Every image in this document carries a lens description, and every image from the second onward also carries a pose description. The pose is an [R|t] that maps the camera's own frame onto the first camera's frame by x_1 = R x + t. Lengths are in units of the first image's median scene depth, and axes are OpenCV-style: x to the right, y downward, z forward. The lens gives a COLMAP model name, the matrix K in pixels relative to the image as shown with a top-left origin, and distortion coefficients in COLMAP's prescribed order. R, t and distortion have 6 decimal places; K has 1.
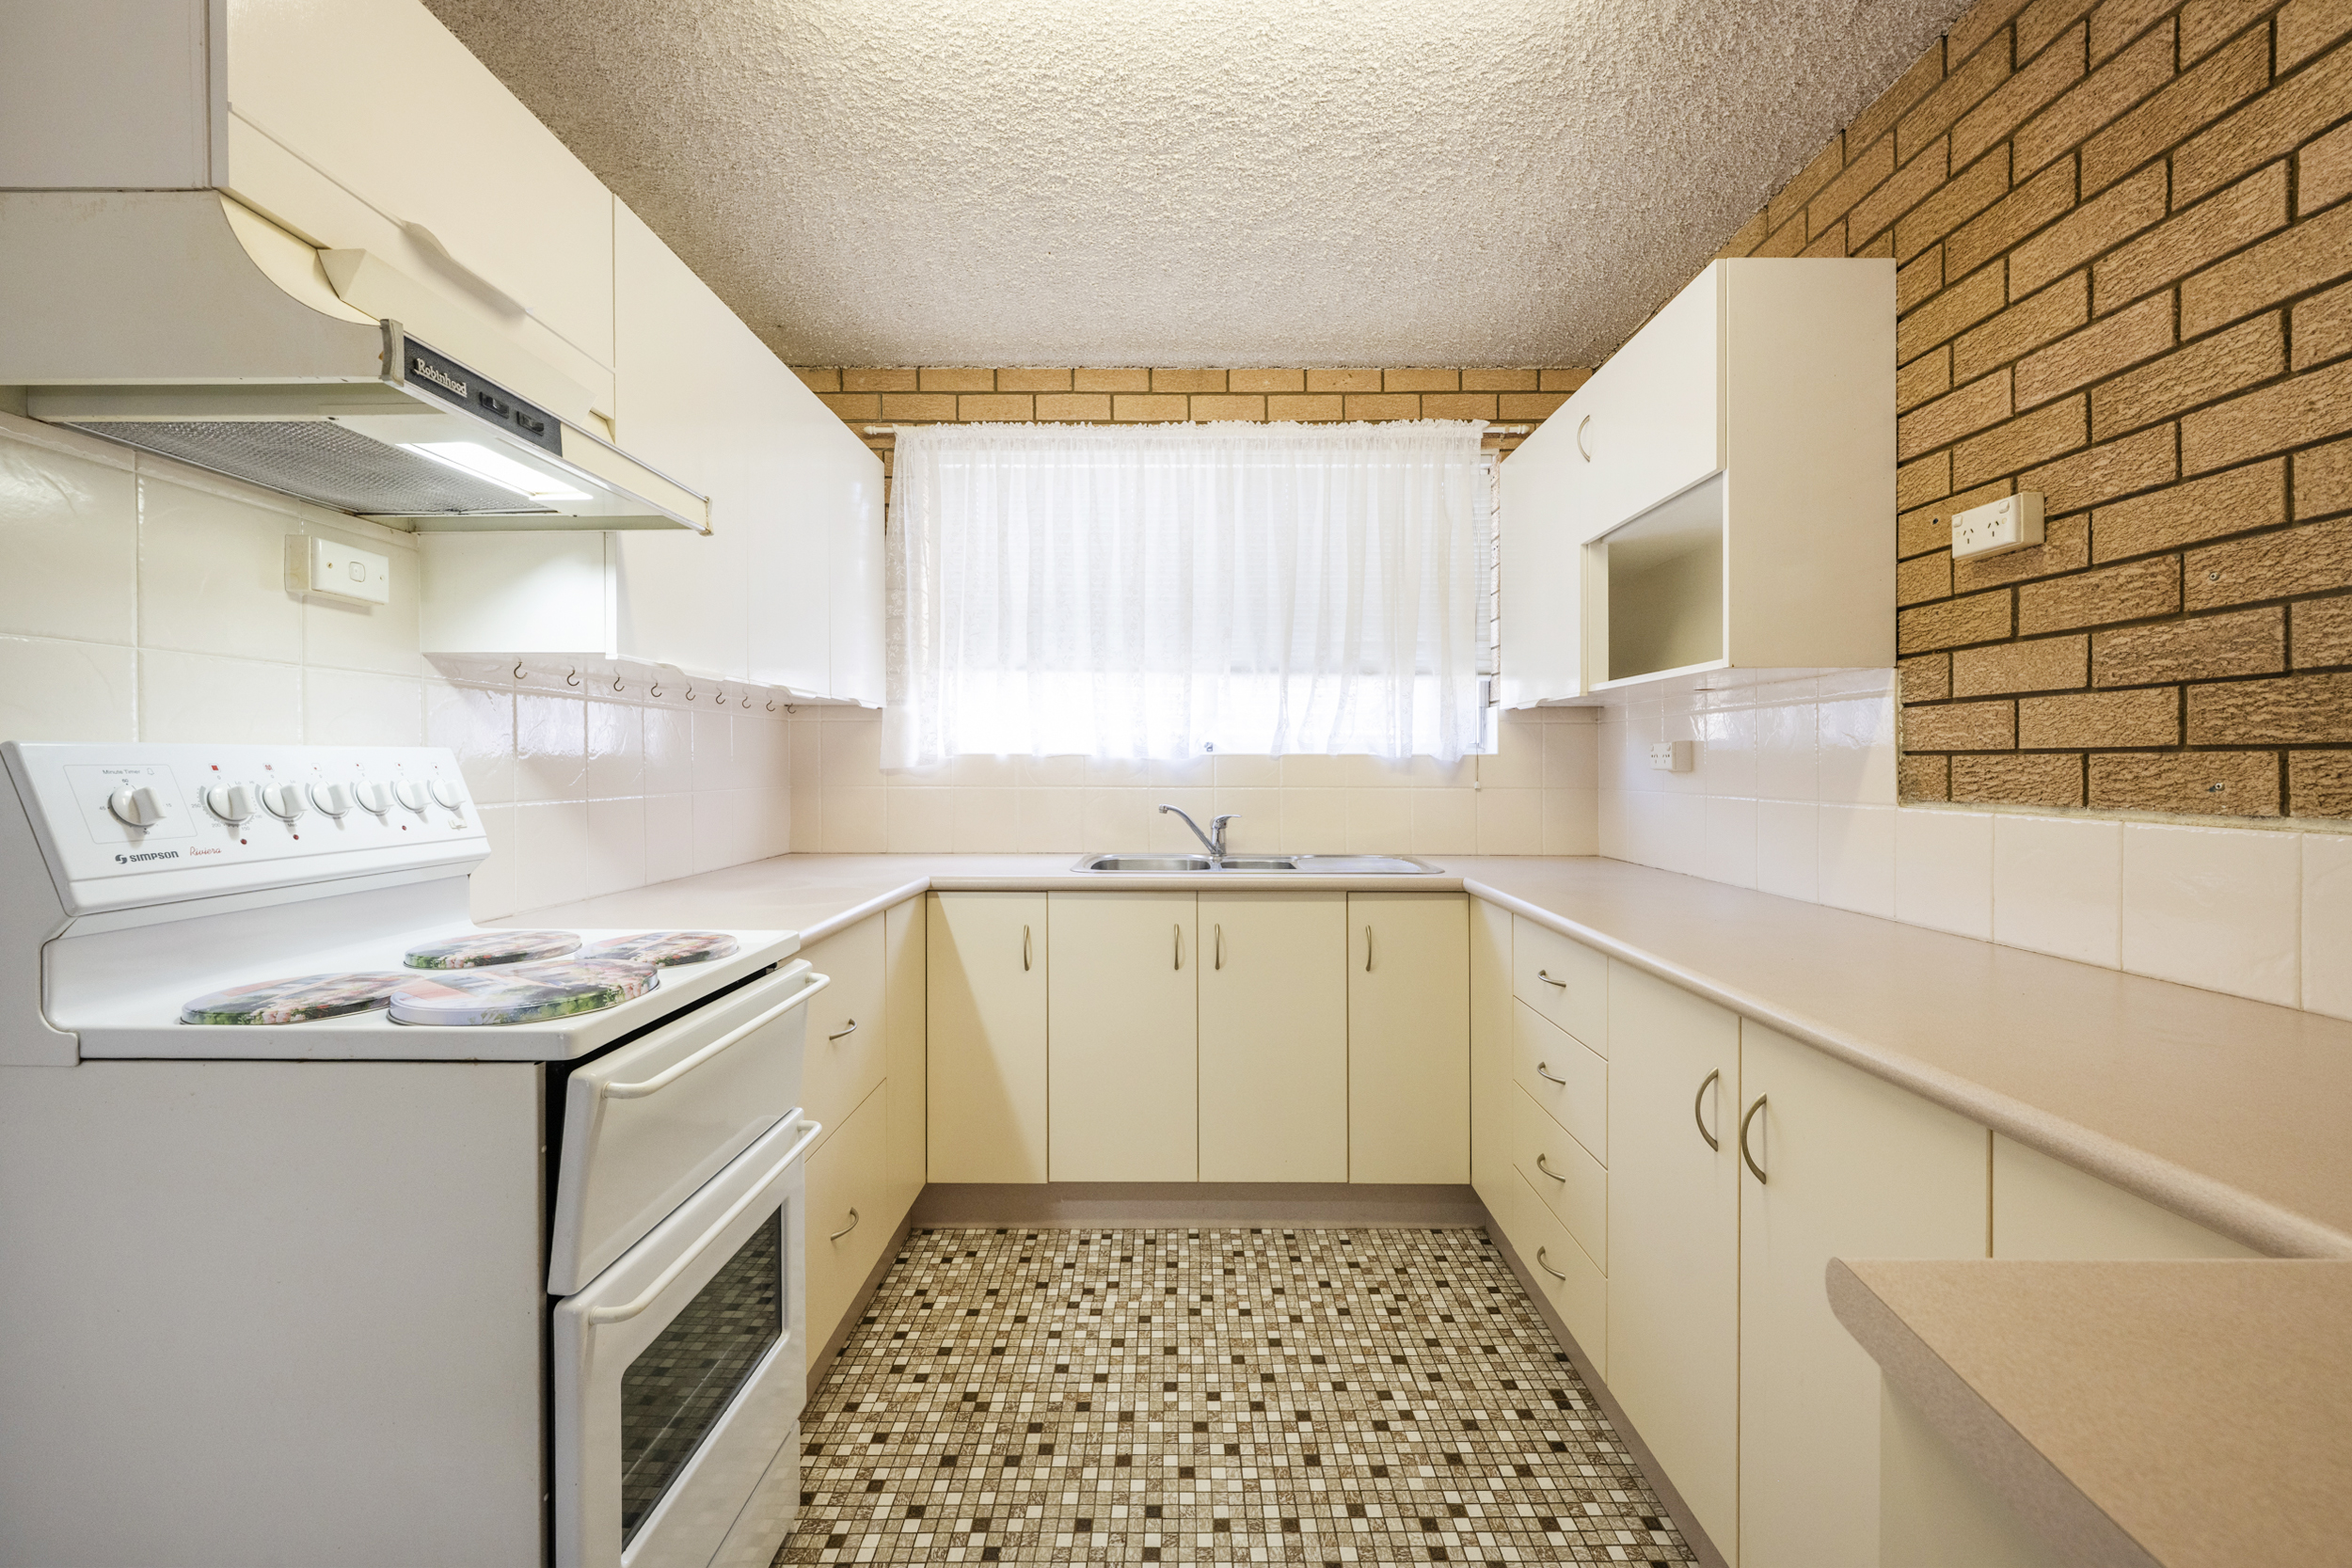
lens RADIAL K [[932.2, 0, 1176.1], [0, 932.2, 776.5], [0, 0, 1]] dist [-0.001834, 0.000101]
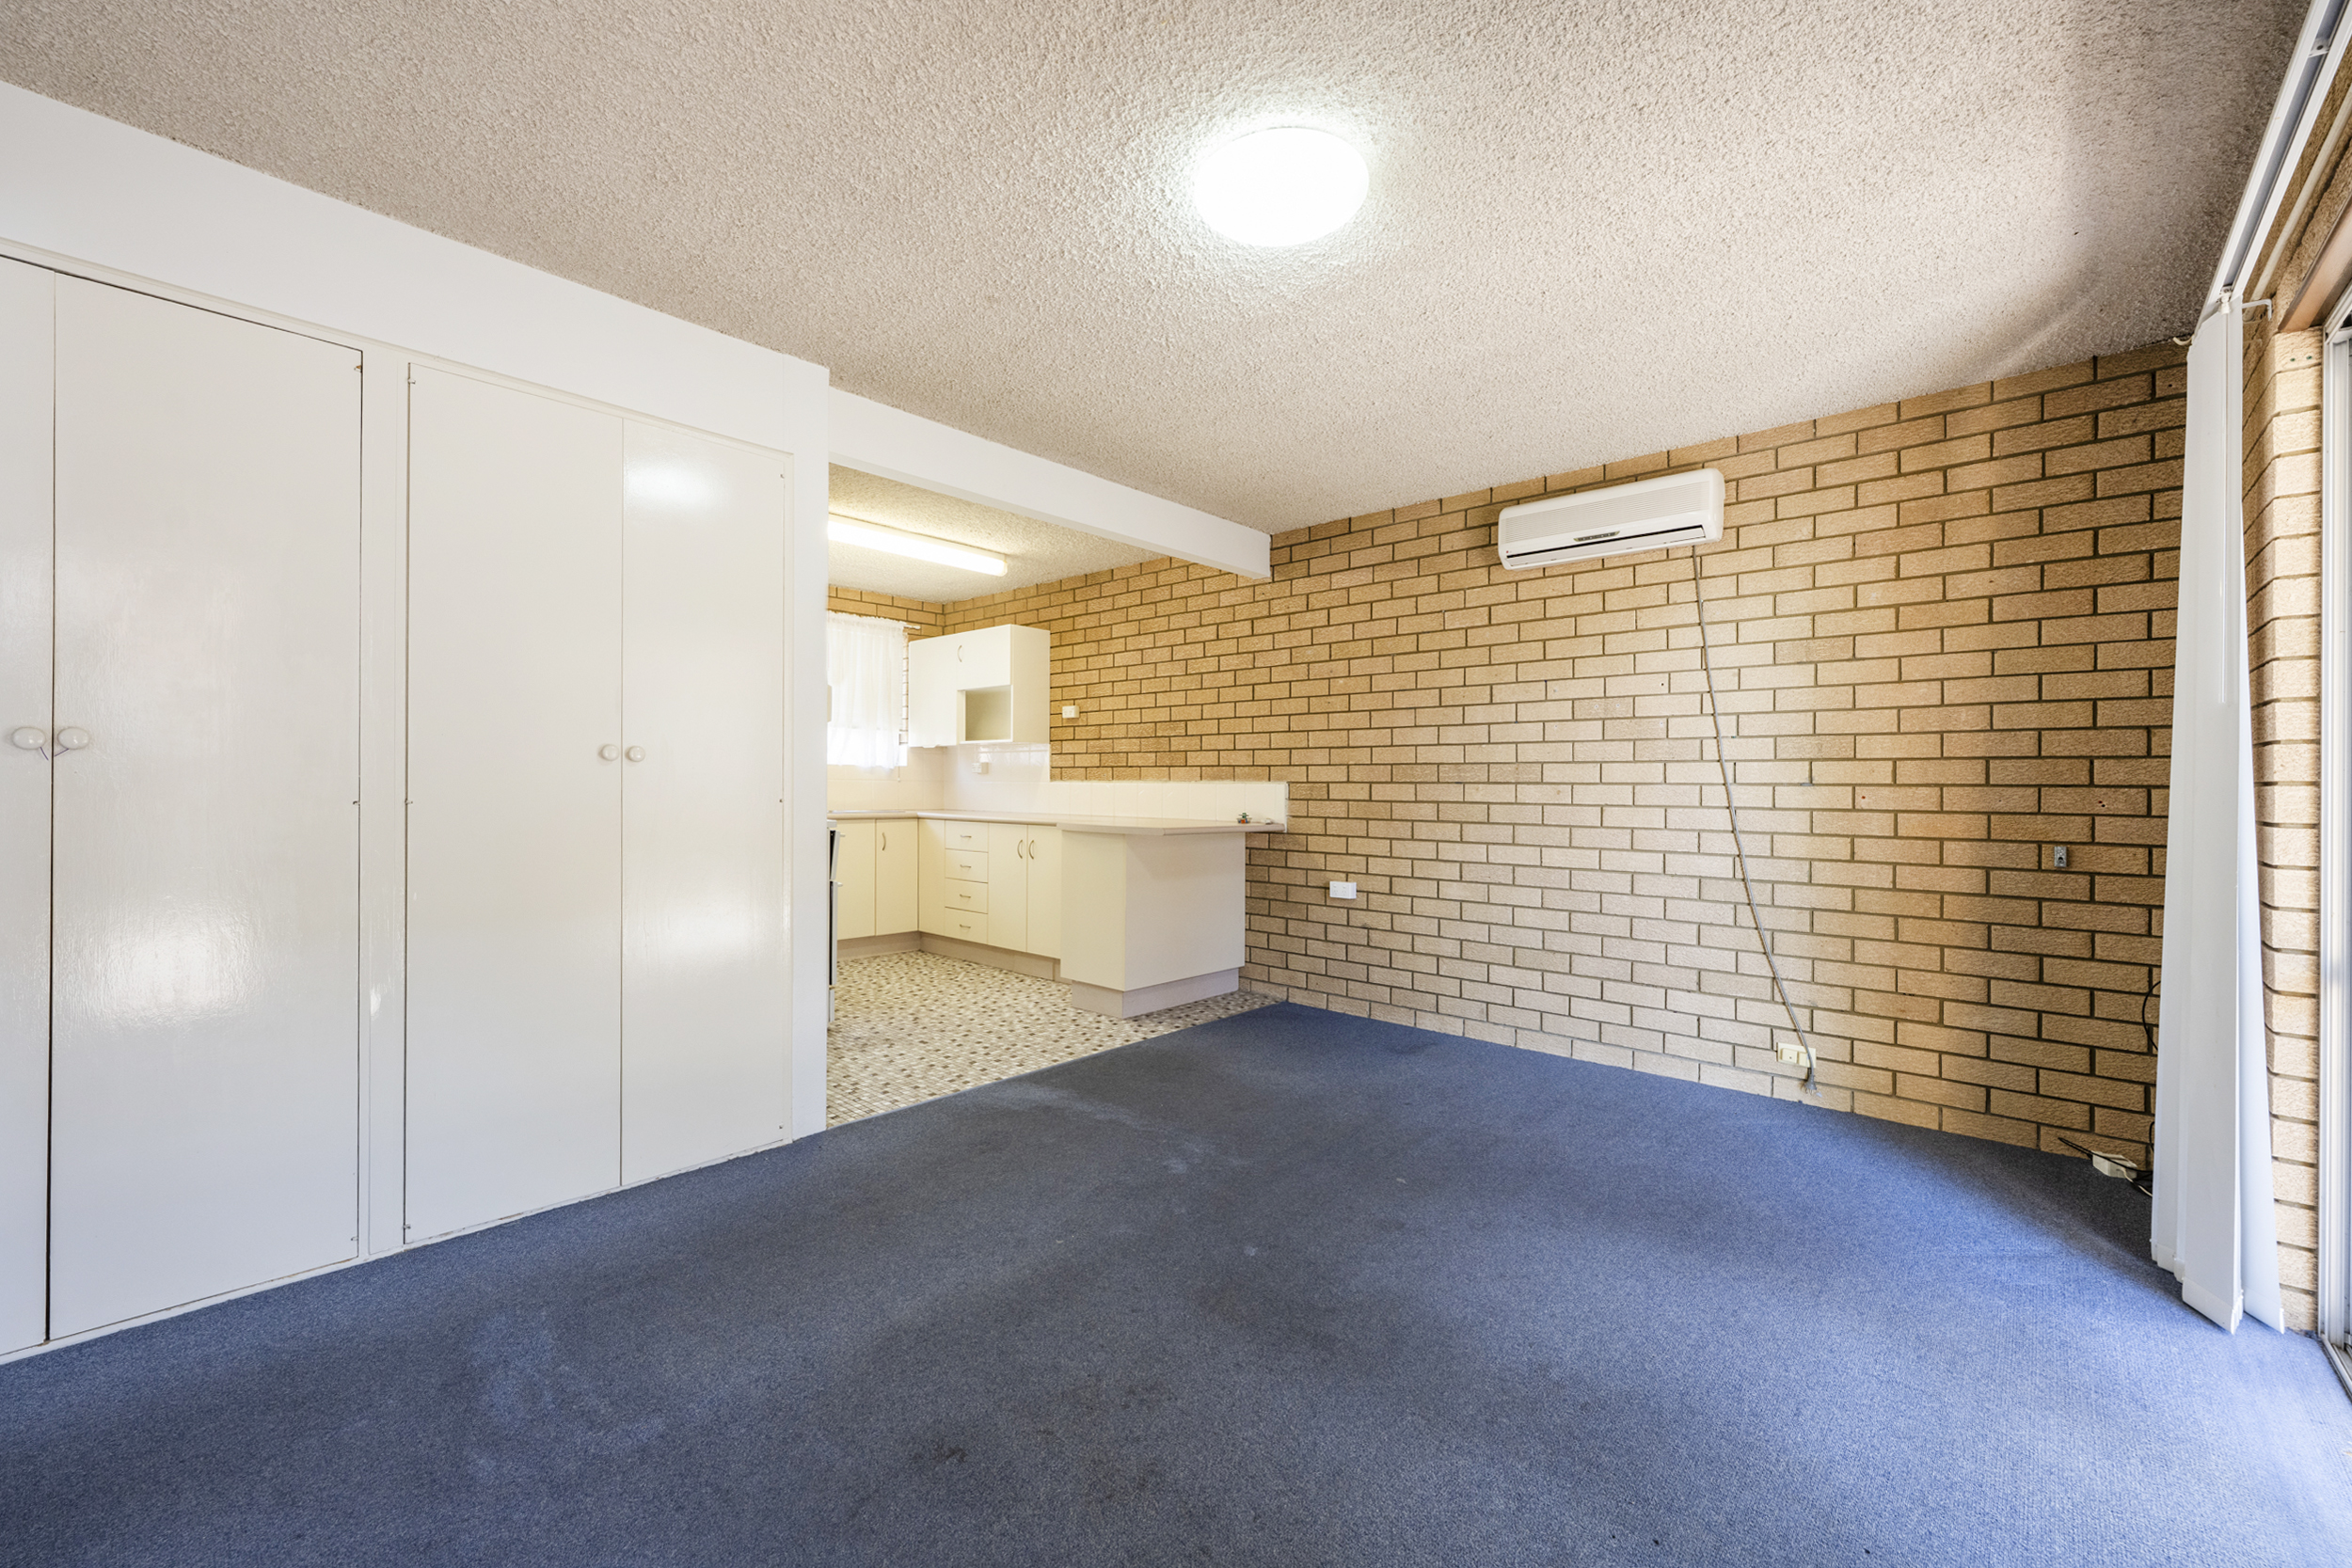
lens RADIAL K [[932.2, 0, 1182.6], [0, 932.2, 783.0], [0, 0, 1]] dist [-0.001834, 0.000101]
pose [[0.667476, 0.007788, 0.744590, -1.615811], [0.001060, 0.999934, -0.011409, 0.079597], [-0.744630, 0.008404, 0.667424, -1.843155]]
